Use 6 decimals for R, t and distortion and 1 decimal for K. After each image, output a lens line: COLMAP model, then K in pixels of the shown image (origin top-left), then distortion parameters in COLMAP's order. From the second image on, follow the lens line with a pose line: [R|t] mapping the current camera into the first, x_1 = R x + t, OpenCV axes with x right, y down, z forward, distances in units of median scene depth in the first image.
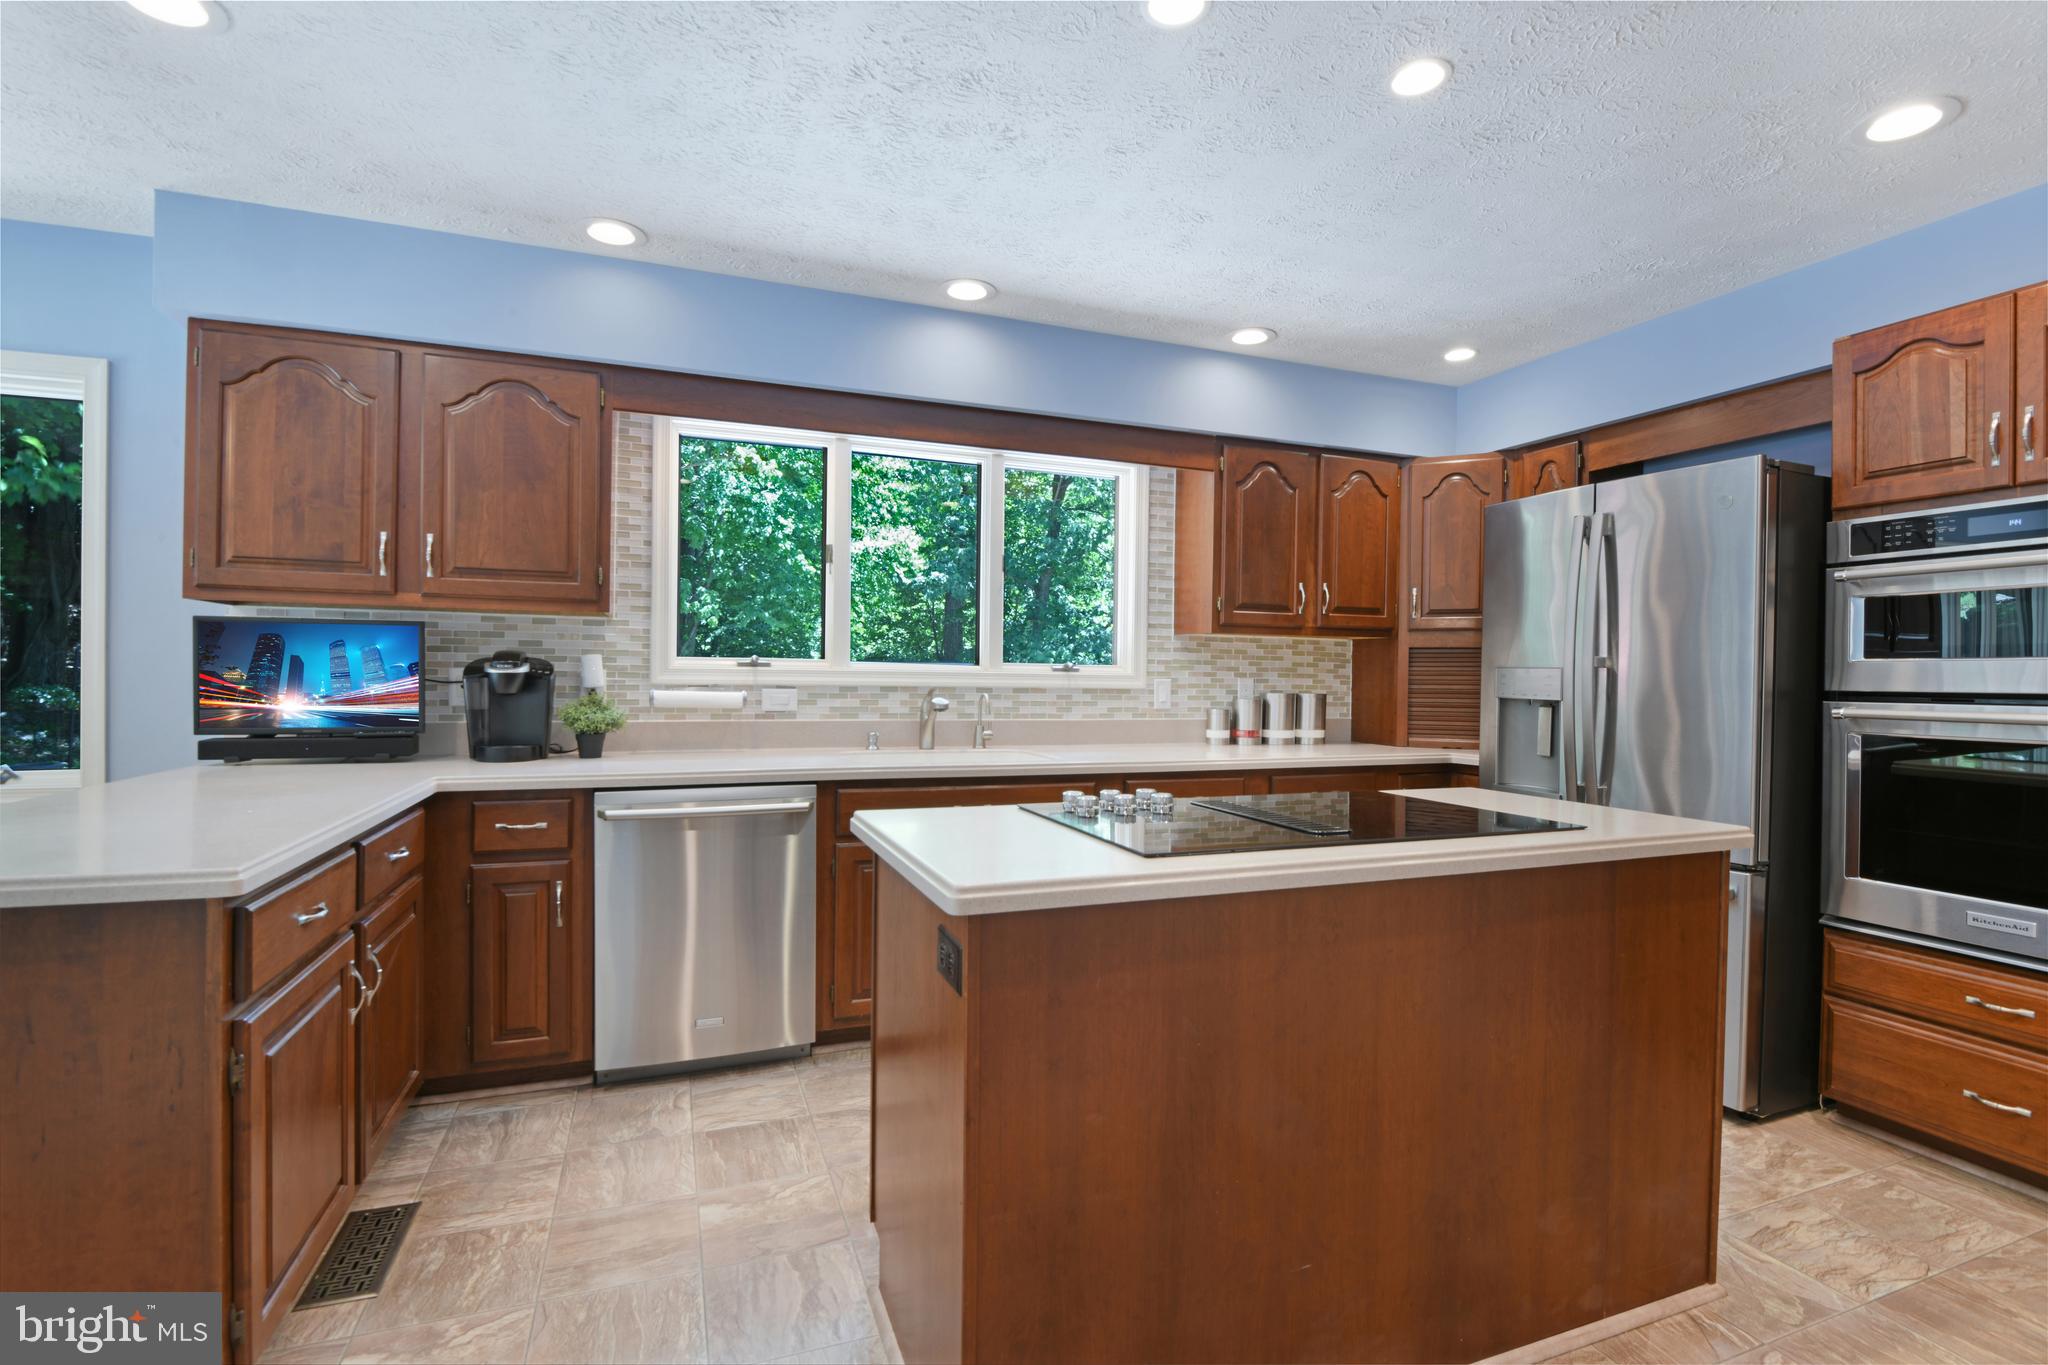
lens RADIAL K [[943.1, 0, 1024.0], [0, 943.1, 682.5], [0, 0, 1]] dist [-0.018986, 0.000460]
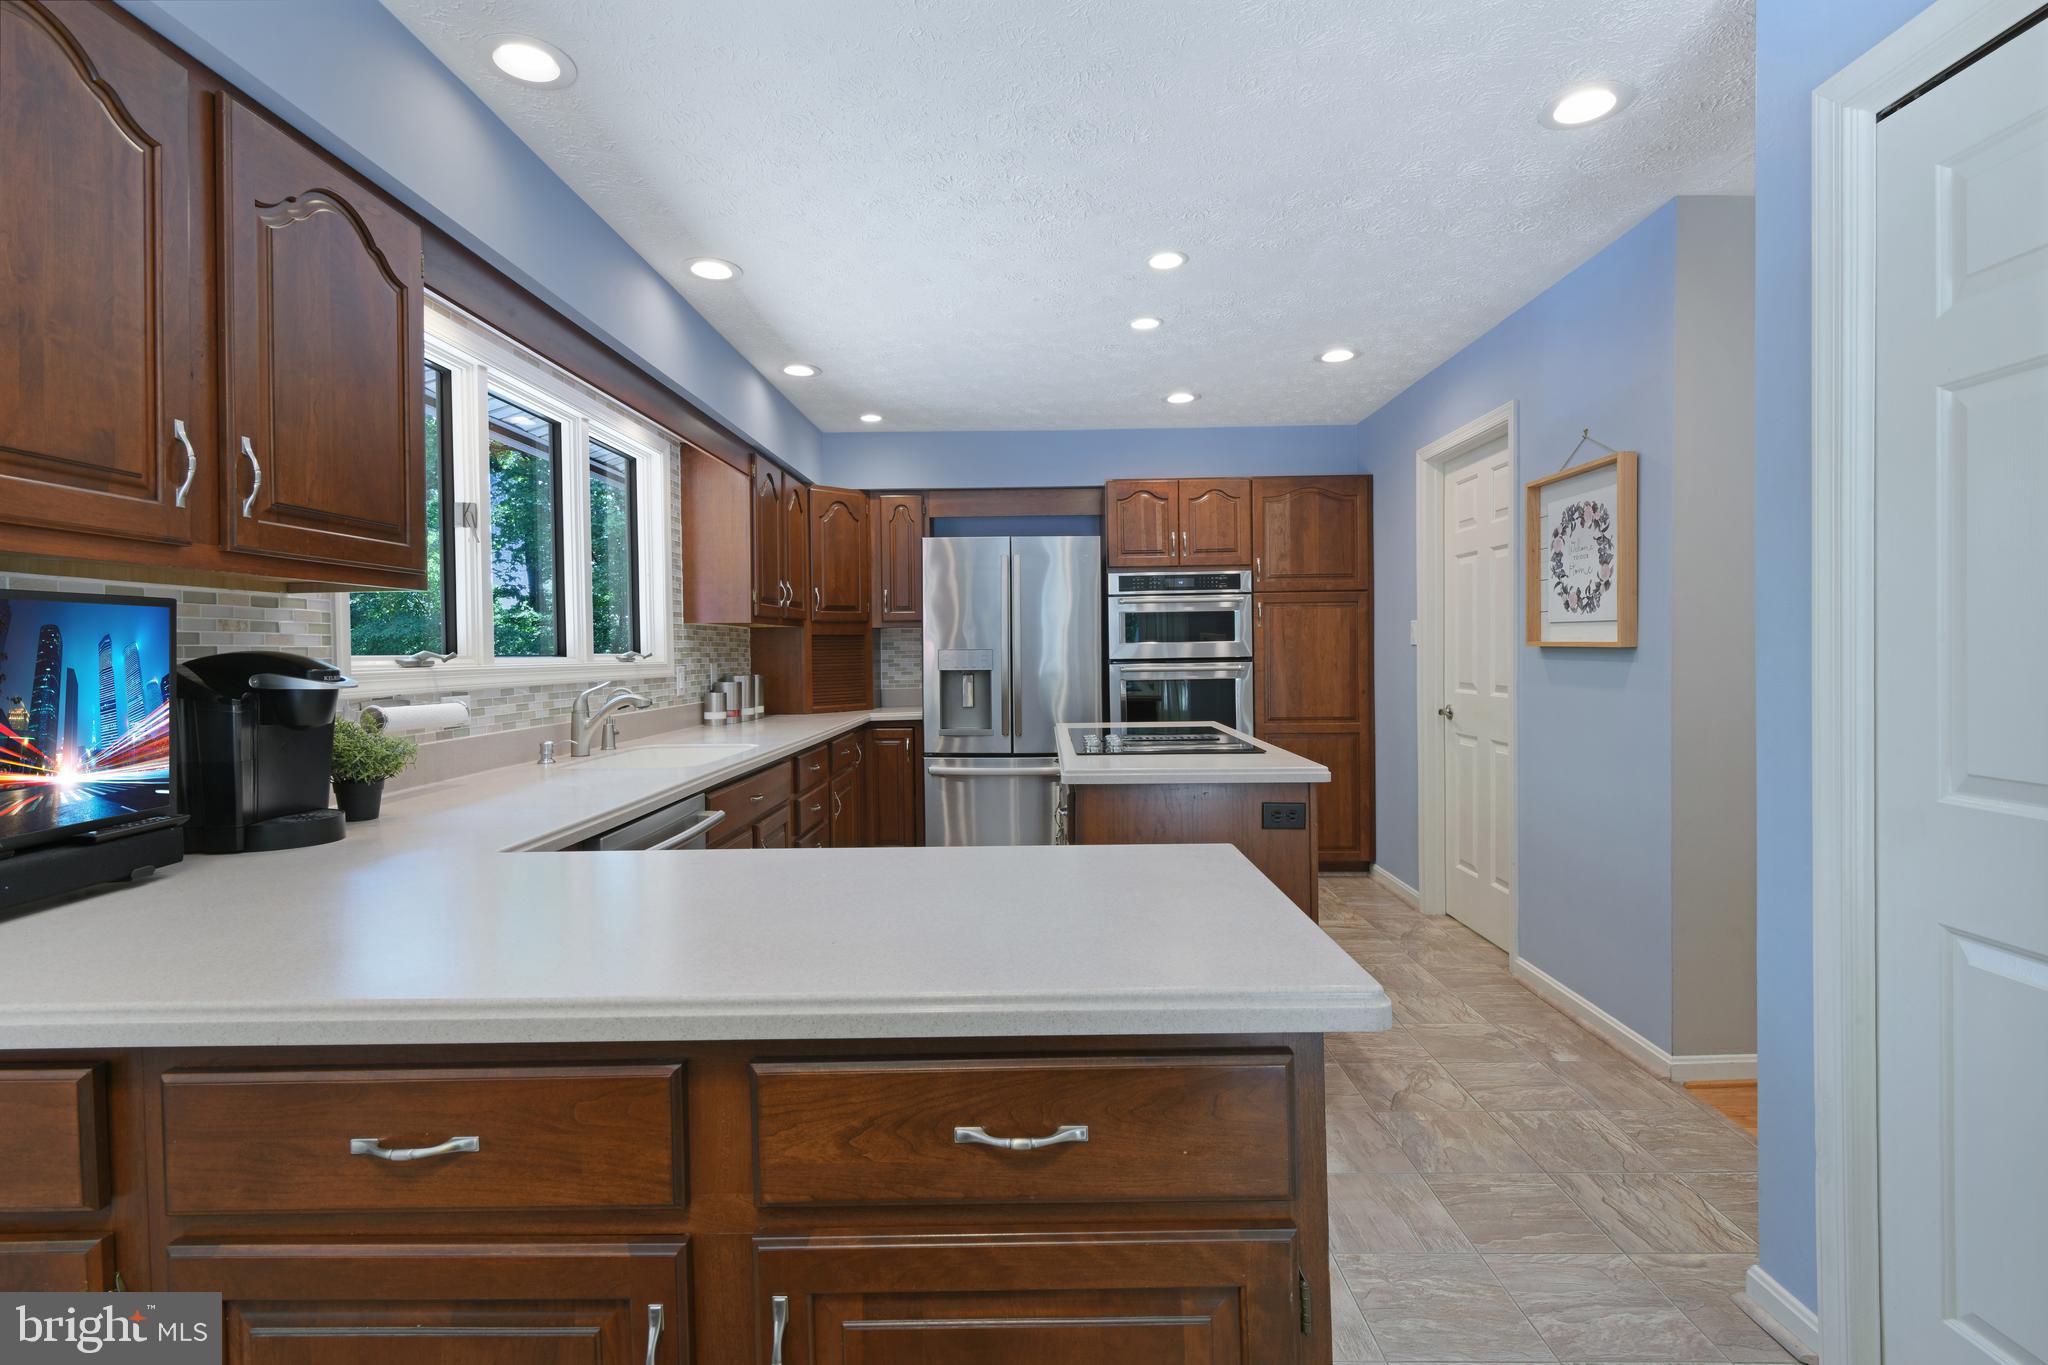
lens RADIAL K [[949.9, 0, 1025.7], [0, 949.9, 673.0], [0, 0, 1]] dist [-0.001896, -0.019163]
pose [[0.367498, -0.040290, 0.929151, -0.970127], [0.027717, 0.999092, 0.032360, -0.028299], [-0.929611, 0.013861, 0.368281, 0.385982]]
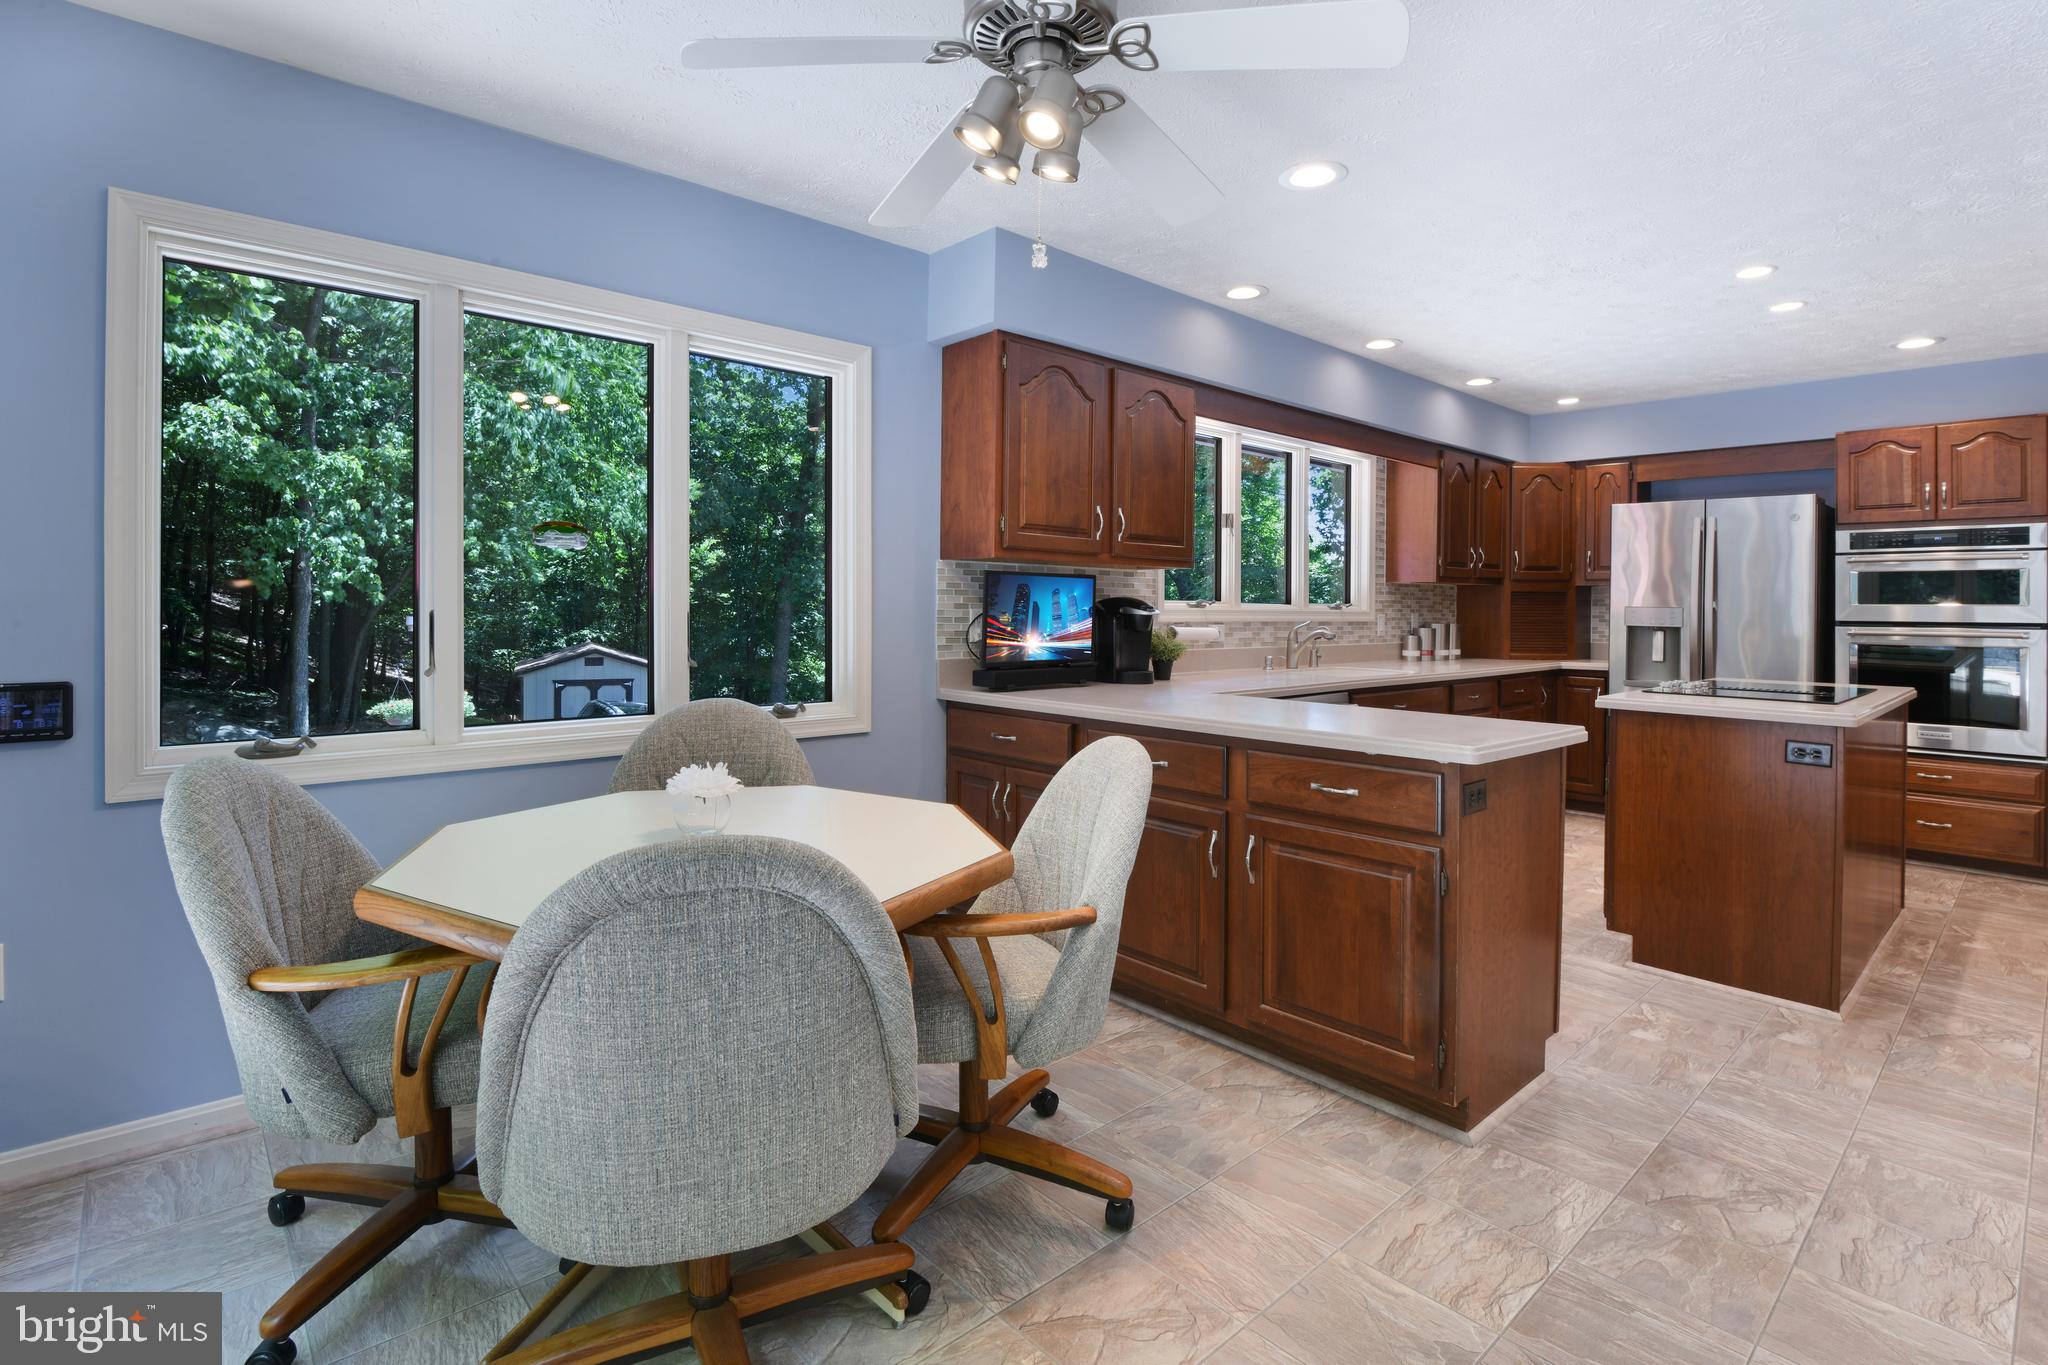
lens RADIAL K [[997.0, 0, 1023.3], [0, 997.0, 601.1], [0, 0, 1]] dist [-0.000998, -0.000137]
pose [[0.927611, -0.001050, 0.373545, -1.267260], [0.004235, 0.999961, -0.007705, -0.019940], [-0.373522, 0.008729, 0.927580, -0.224921]]
